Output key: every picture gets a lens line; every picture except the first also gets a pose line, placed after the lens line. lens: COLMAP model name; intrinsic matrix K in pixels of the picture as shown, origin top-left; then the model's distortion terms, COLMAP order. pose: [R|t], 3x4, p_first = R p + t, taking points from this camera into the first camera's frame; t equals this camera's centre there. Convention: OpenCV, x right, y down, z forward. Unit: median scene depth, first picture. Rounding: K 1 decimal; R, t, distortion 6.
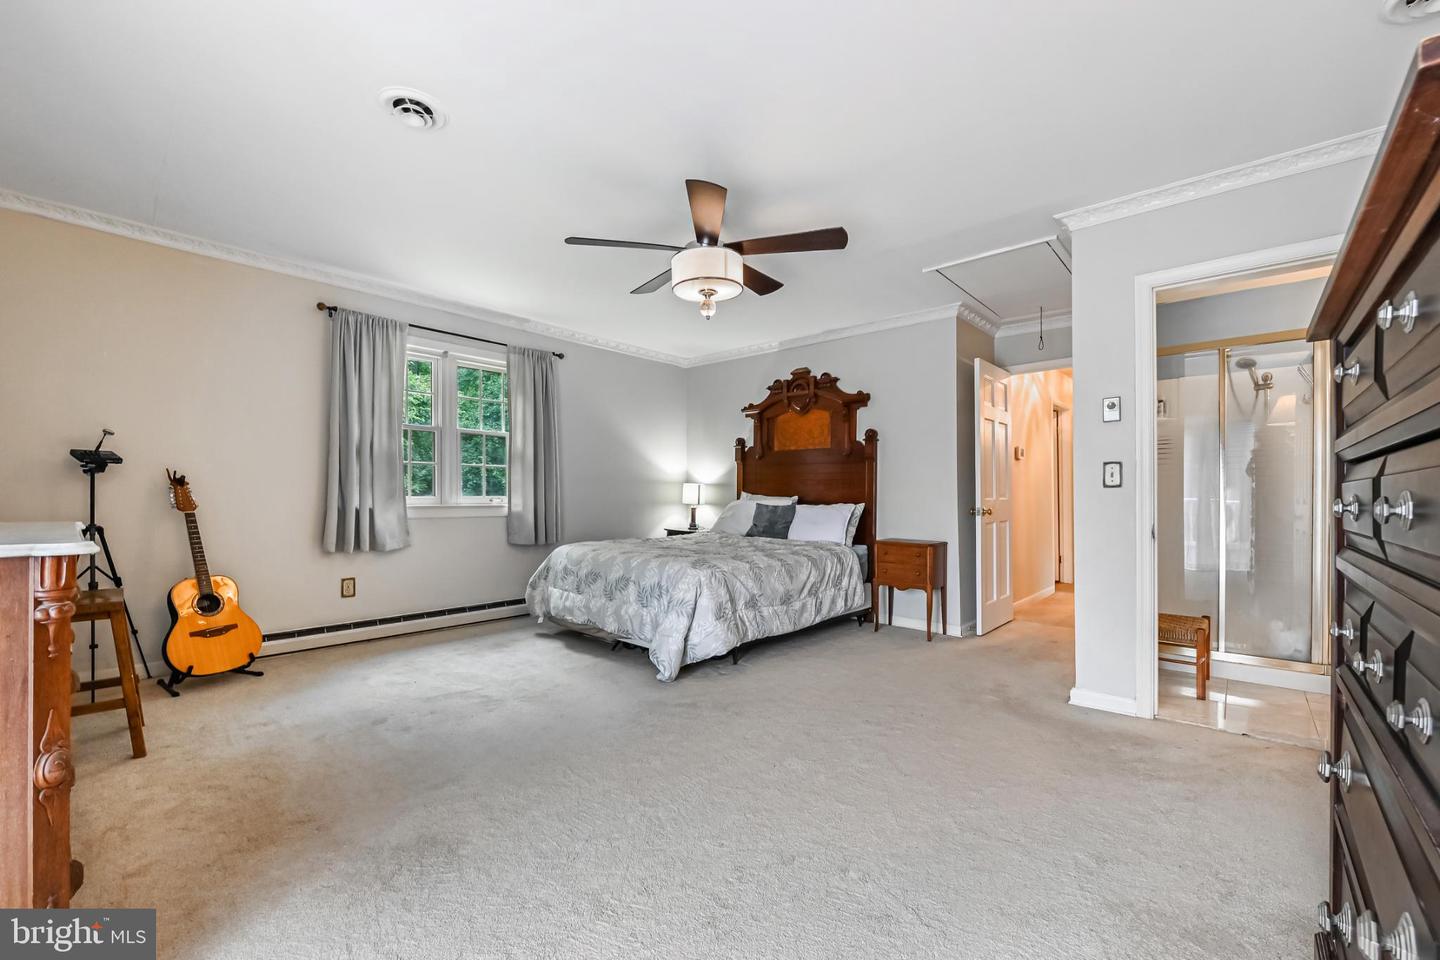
lens RADIAL K [[568.6, 0, 728.5], [0, 568.6, 501.7], [0, 0, 1]] dist [-0.003955, -0.000754]
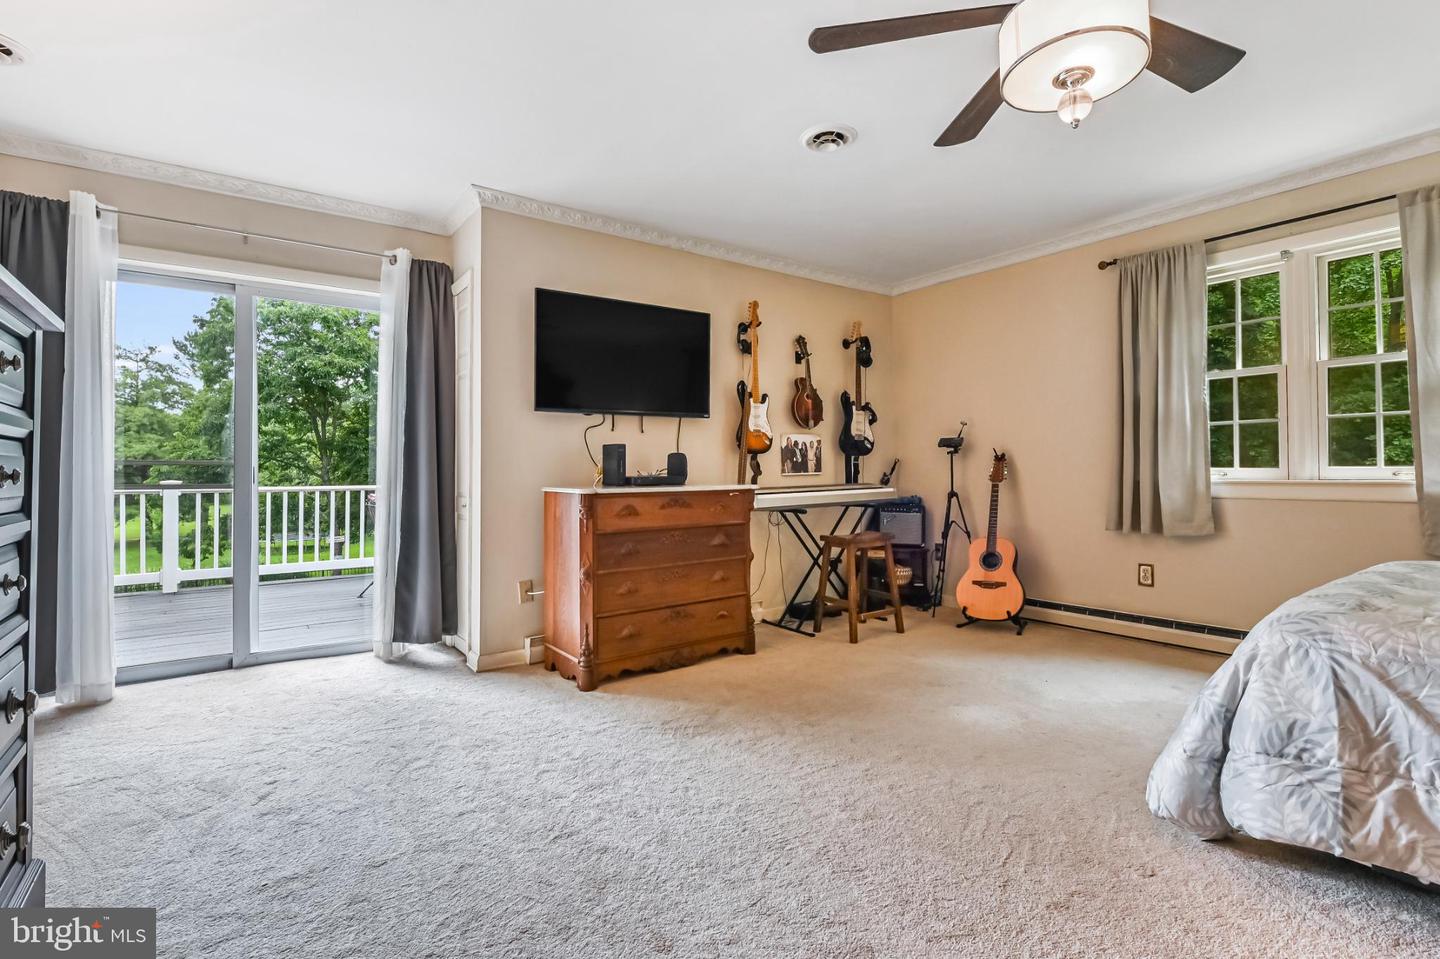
lens RADIAL K [[661.1, 0, 718.7], [0, 661.1, 463.1], [0, 0, 1]] dist [-0.005330, -0.001391]
pose [[-0.192251, -0.017151, -0.981196, 0.434908], [-0.002925, 0.999853, -0.016904, 0.000616], [0.981341, -0.000379, -0.192273, 0.556791]]
